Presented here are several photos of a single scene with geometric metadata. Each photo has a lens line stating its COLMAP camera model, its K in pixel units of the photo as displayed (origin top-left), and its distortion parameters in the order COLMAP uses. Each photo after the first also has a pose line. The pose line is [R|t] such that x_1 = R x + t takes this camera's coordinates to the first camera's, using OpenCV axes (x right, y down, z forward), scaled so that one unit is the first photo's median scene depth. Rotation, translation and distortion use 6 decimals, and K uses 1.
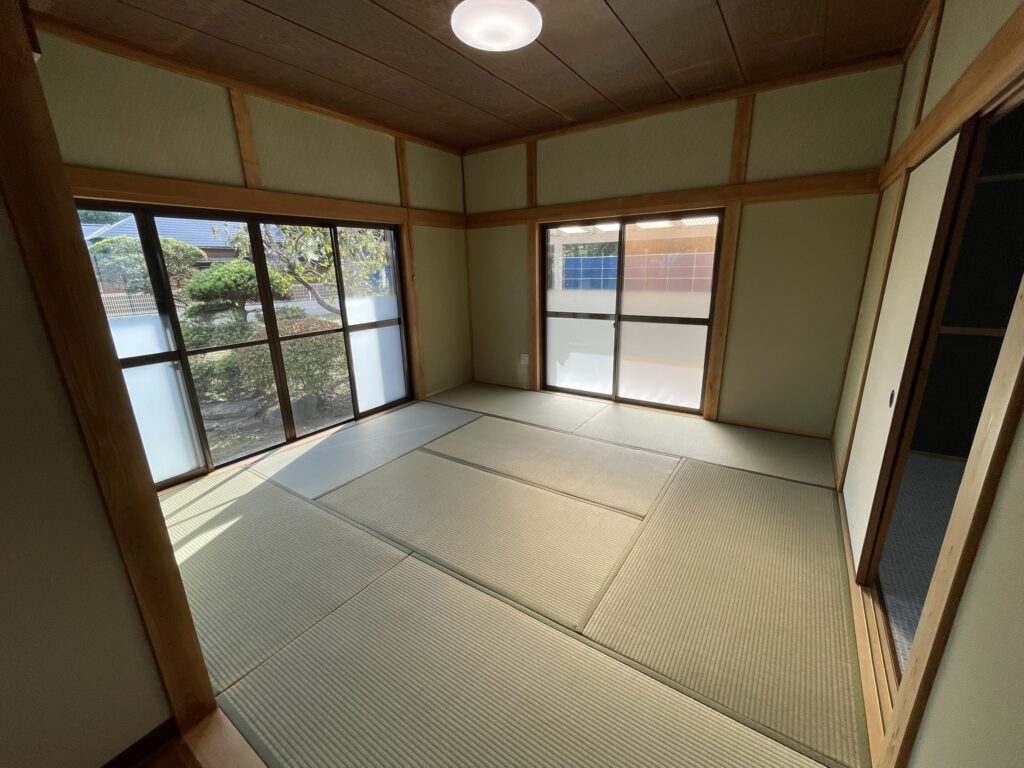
lens RADIAL K [[417.3, 0, 512.0], [0, 417.3, 384.0], [0, 0, 1]] dist [-0.002634, -0.000675]
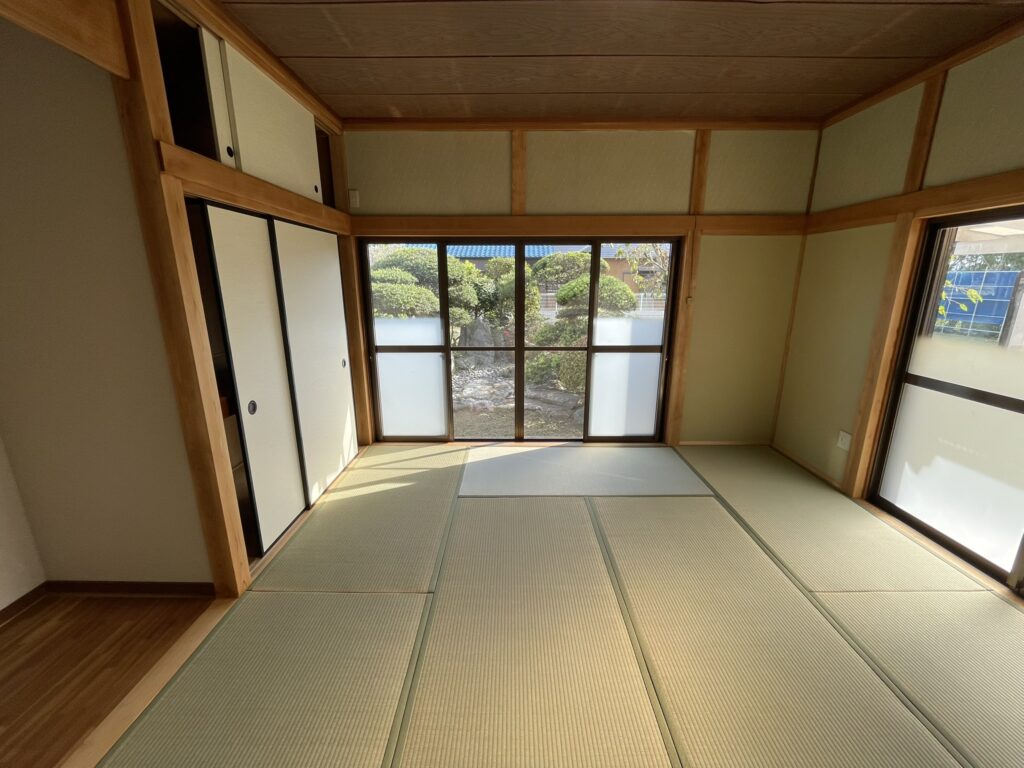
lens RADIAL K [[417.3, 0, 512.0], [0, 417.3, 384.0], [0, 0, 1]] dist [-0.002634, -0.000675]
pose [[0.557442, 0.225203, -0.799088, 0.260574], [-0.237840, 0.965483, 0.106181, -0.100390], [0.795419, 0.130865, 0.591763, 0.263550]]
